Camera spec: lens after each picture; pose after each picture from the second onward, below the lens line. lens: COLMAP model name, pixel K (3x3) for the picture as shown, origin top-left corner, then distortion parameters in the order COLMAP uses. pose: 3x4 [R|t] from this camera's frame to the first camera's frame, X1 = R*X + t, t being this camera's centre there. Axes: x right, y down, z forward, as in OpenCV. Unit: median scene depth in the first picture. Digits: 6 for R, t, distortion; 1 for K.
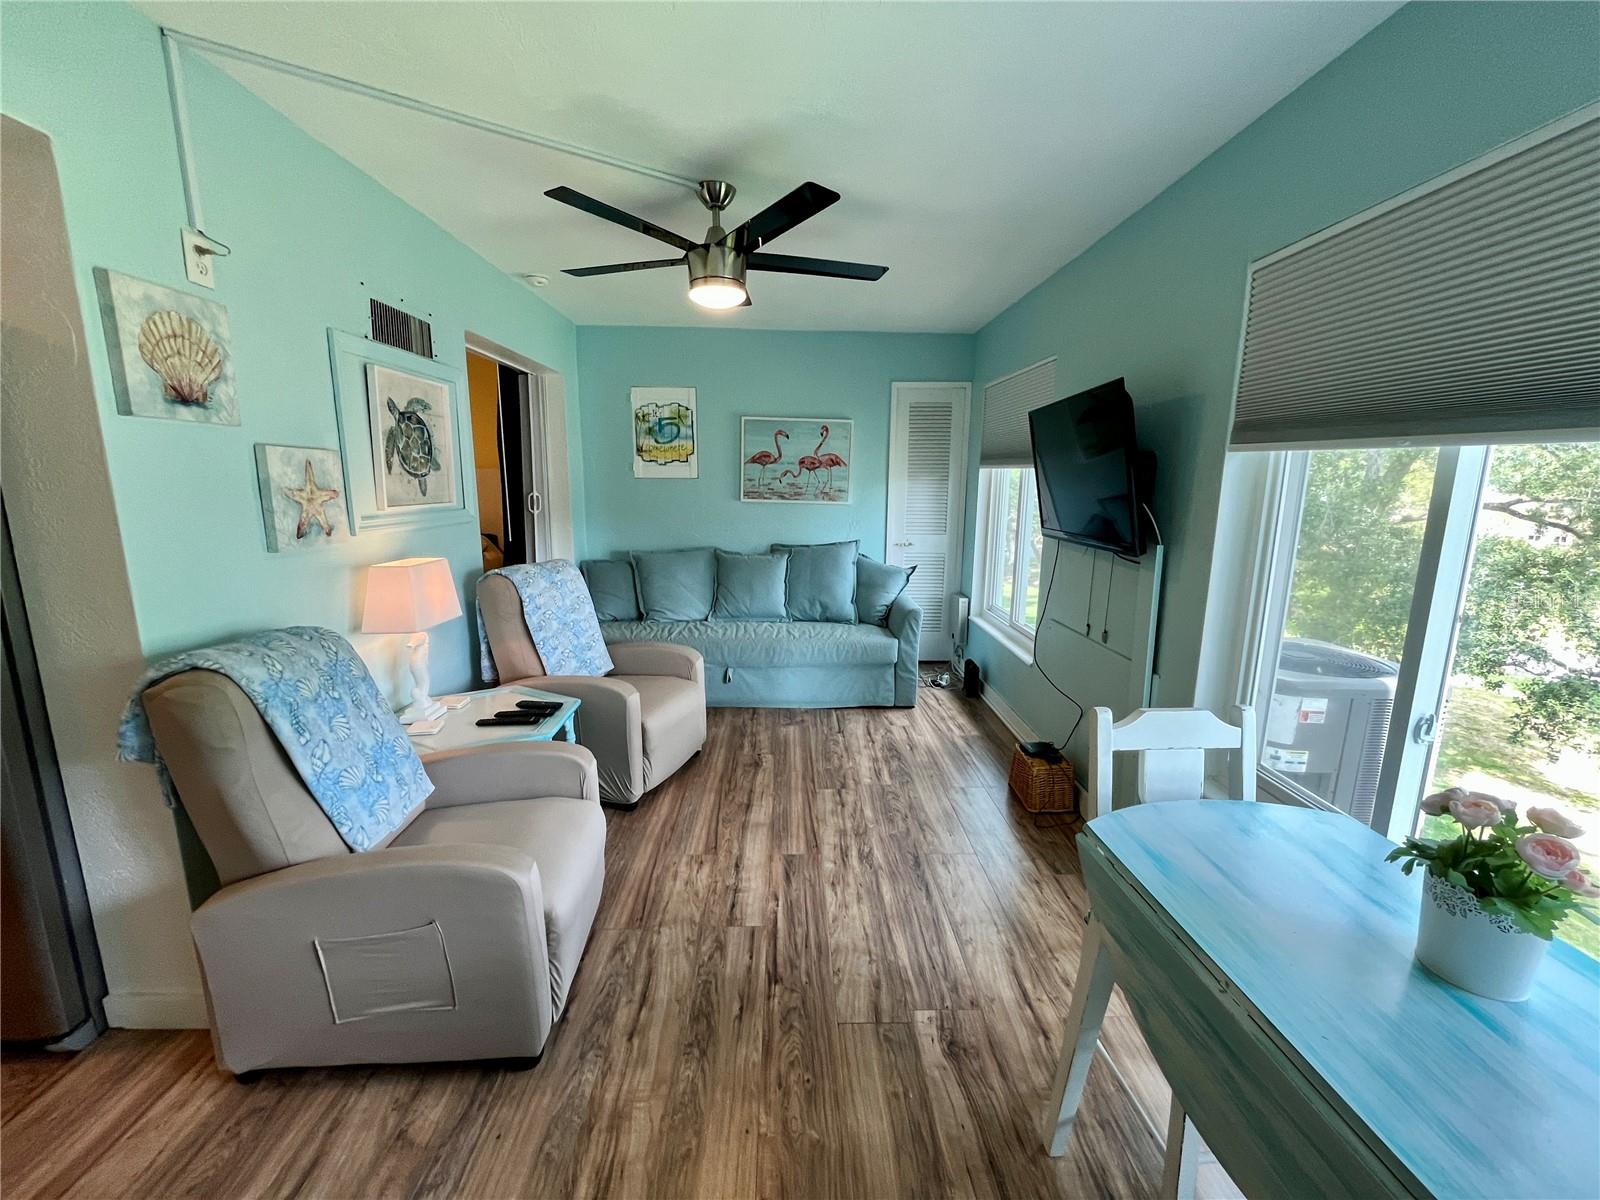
lens RADIAL K [[648.6, 0, 797.1], [0, 648.6, 597.3], [0, 0, 1]] dist [-0.001606, -0.000400]
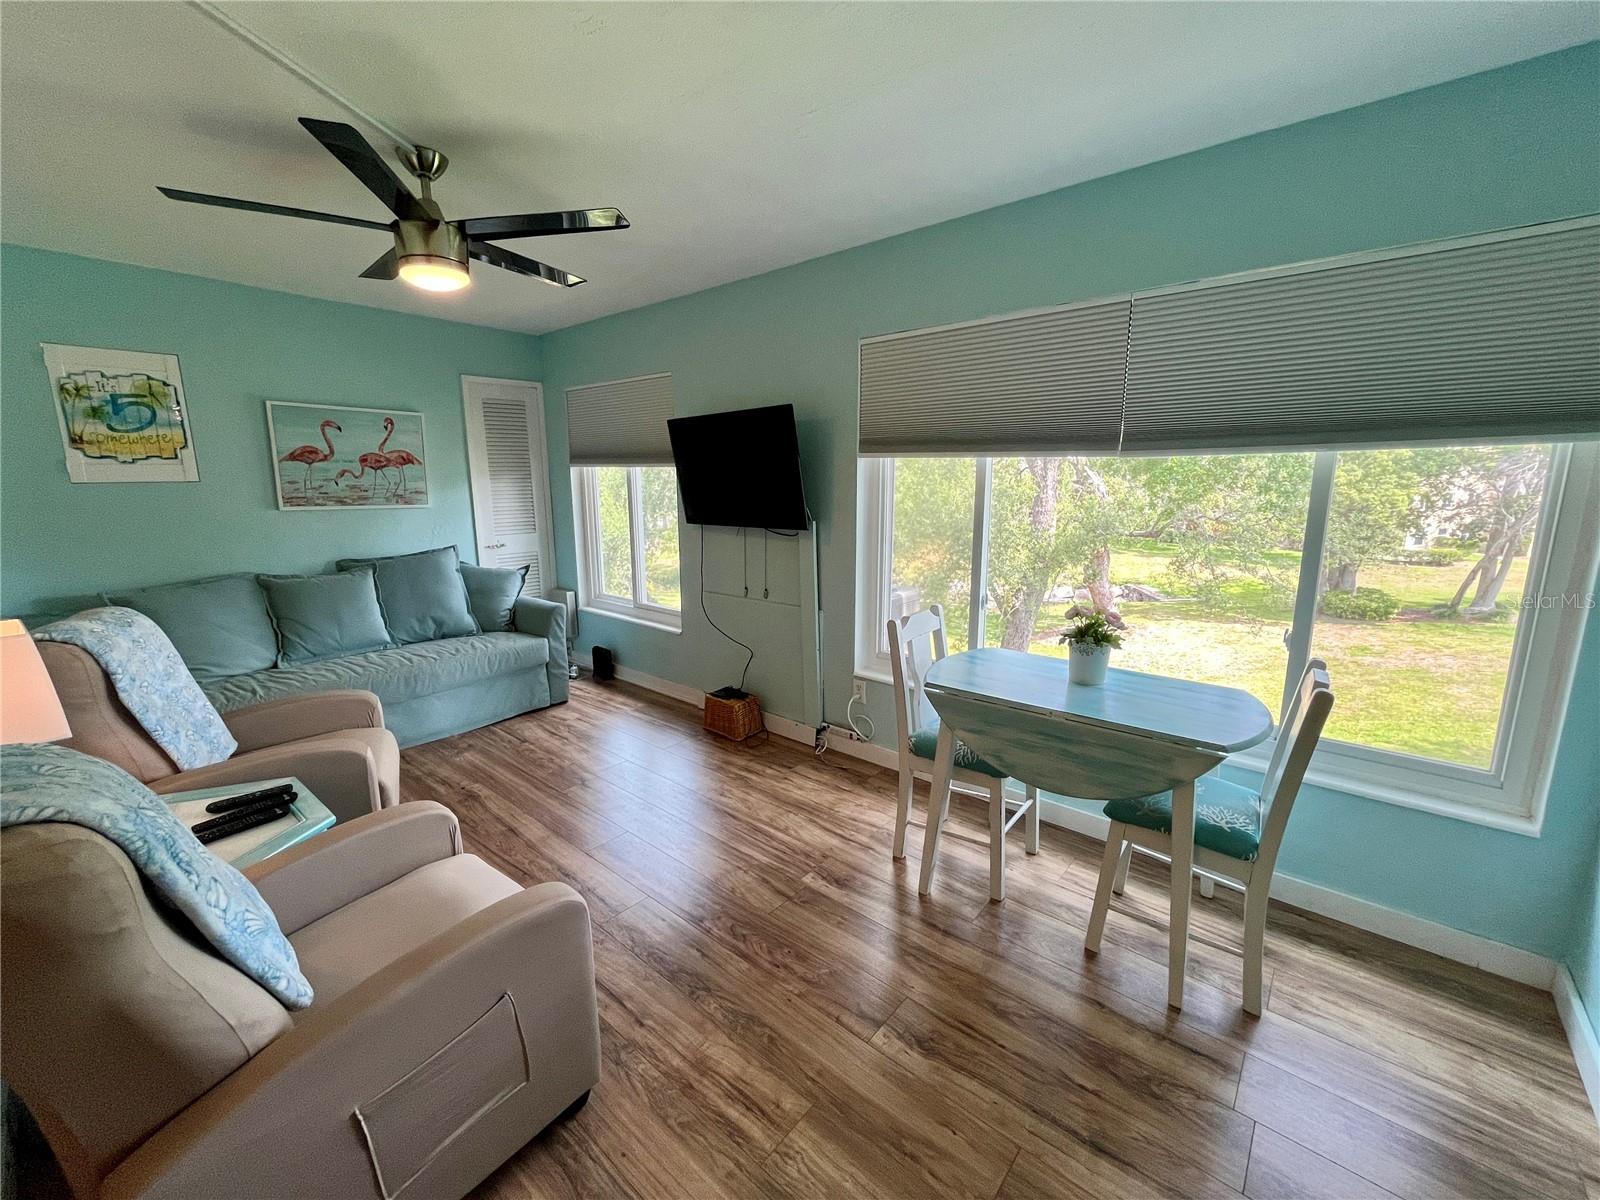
lens RADIAL K [[648.6, 0, 797.1], [0, 648.6, 597.3], [0, 0, 1]] dist [-0.001606, -0.000400]
pose [[0.664269, -0.149291, 0.732433, -0.524748], [0.145265, 0.986954, 0.069423, -0.018058], [-0.733242, 0.060281, 0.677290, 0.054991]]
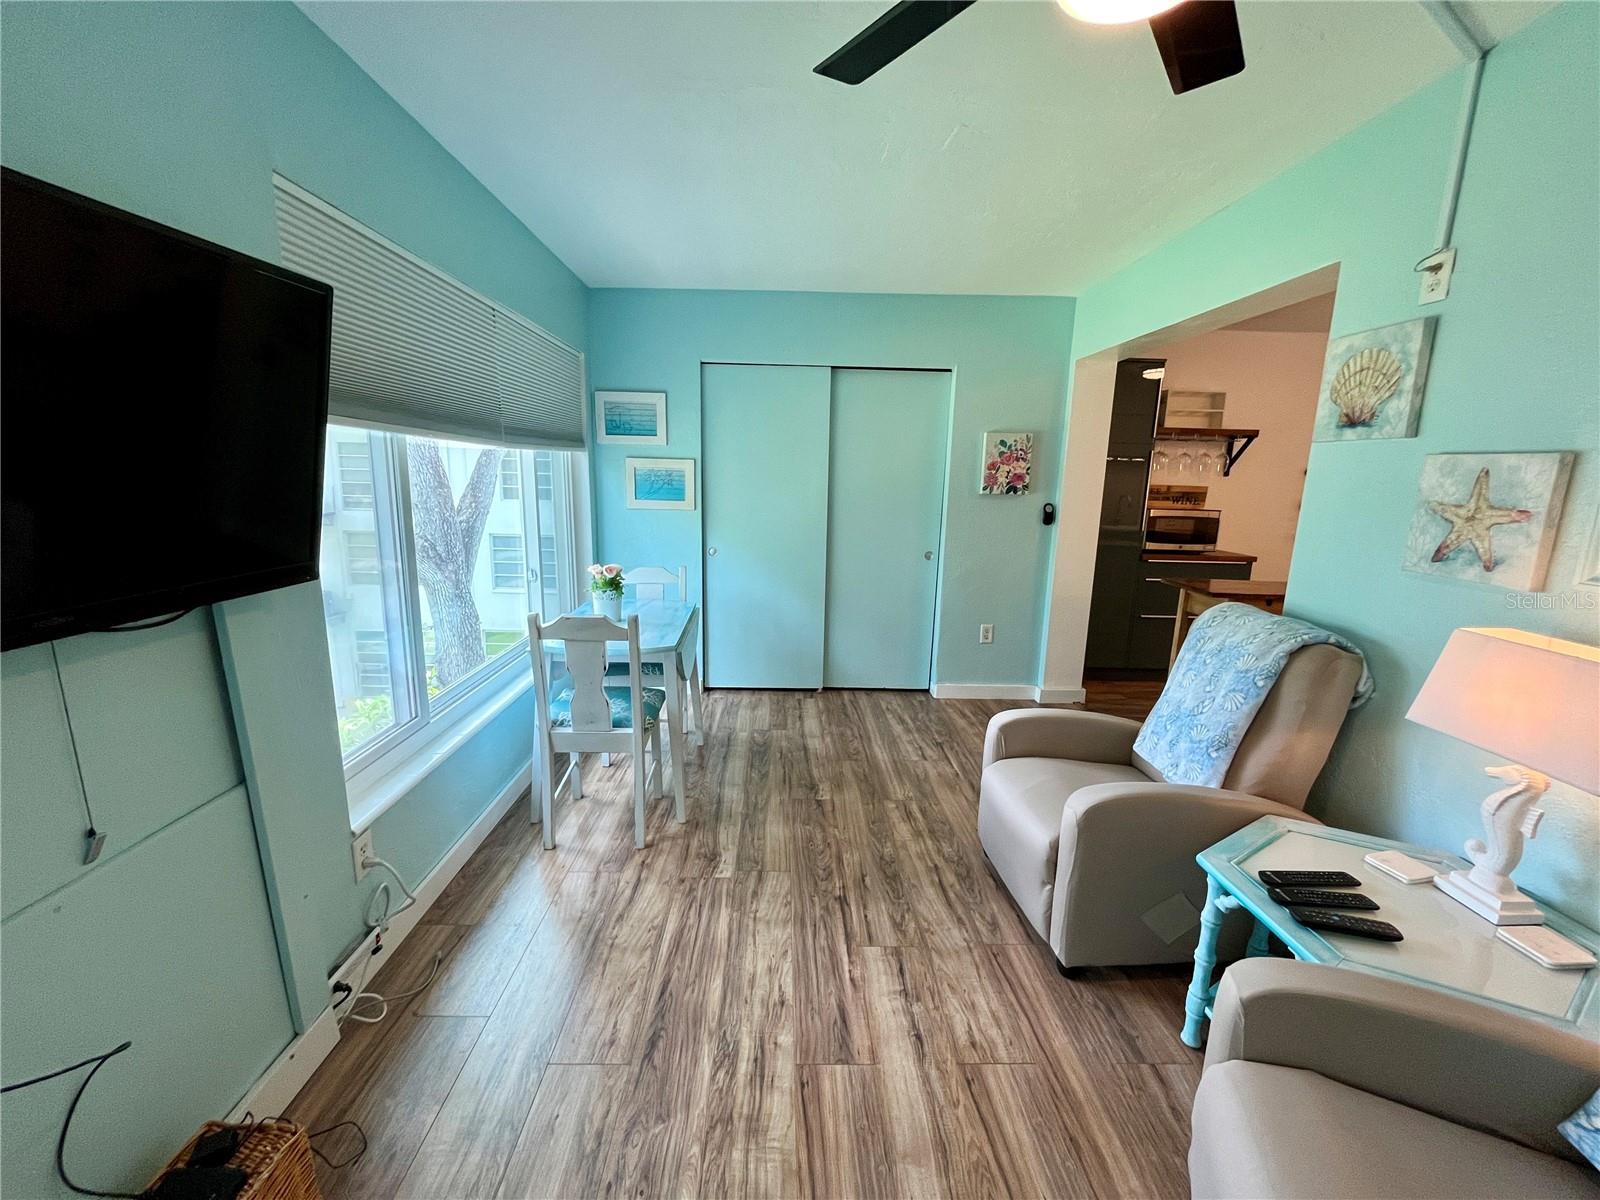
lens RADIAL K [[648.6, 0, 797.1], [0, 648.6, 597.3], [0, 0, 1]] dist [-0.001606, -0.000400]
pose [[-0.999457, -0.030386, -0.012715, 0.060485], [-0.032929, 0.931107, 0.363257, -0.270976], [0.000801, 0.363479, -0.931602, 1.491374]]
